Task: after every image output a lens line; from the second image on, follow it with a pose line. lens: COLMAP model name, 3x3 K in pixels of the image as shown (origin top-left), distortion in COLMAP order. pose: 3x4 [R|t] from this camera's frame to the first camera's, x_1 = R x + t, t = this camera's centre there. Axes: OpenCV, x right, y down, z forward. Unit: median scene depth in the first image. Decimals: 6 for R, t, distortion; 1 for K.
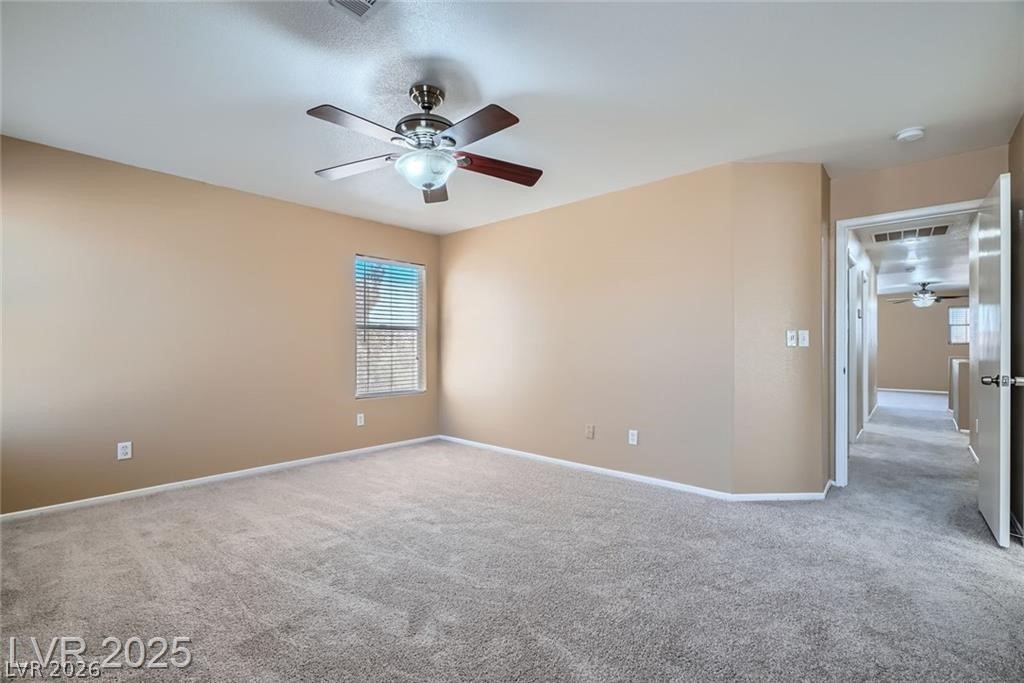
lens RADIAL K [[461.0, 0, 509.3], [0, 461.0, 348.1], [0, 0, 1]] dist [0.002957, 0.005265]
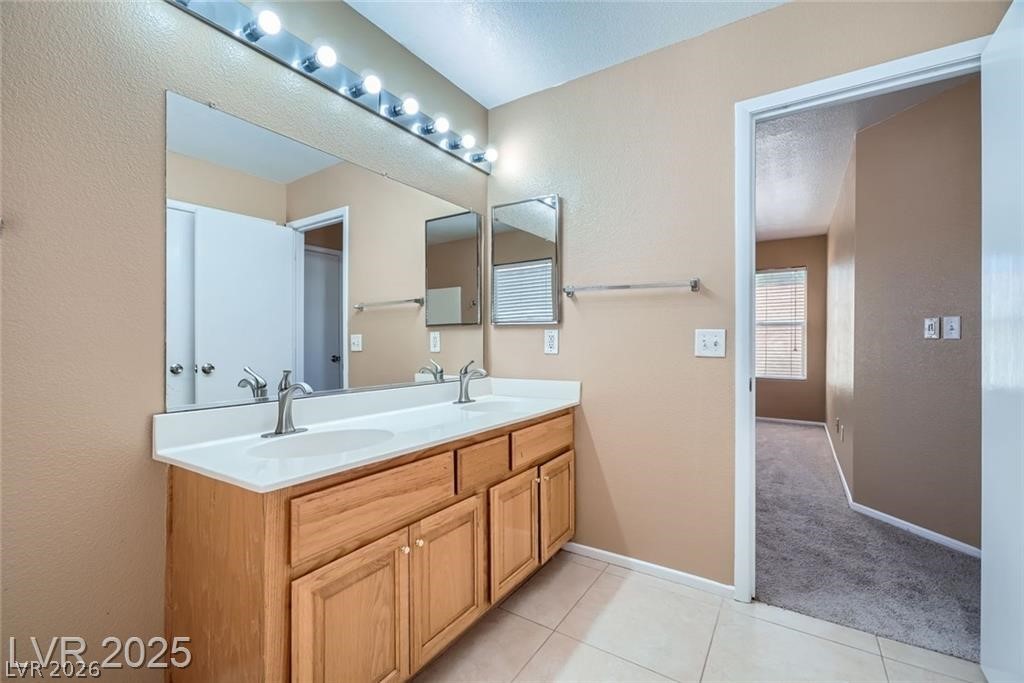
lens RADIAL K [[461.0, 0, 510.1], [0, 461.0, 342.5], [0, 0, 1]] dist [0.002957, 0.005265]
pose [[0.146354, 0.007688, -0.989202, 1.266393], [-0.007821, 0.999948, 0.006615, 0.003225], [0.989201, 0.006769, 0.146406, 0.197741]]
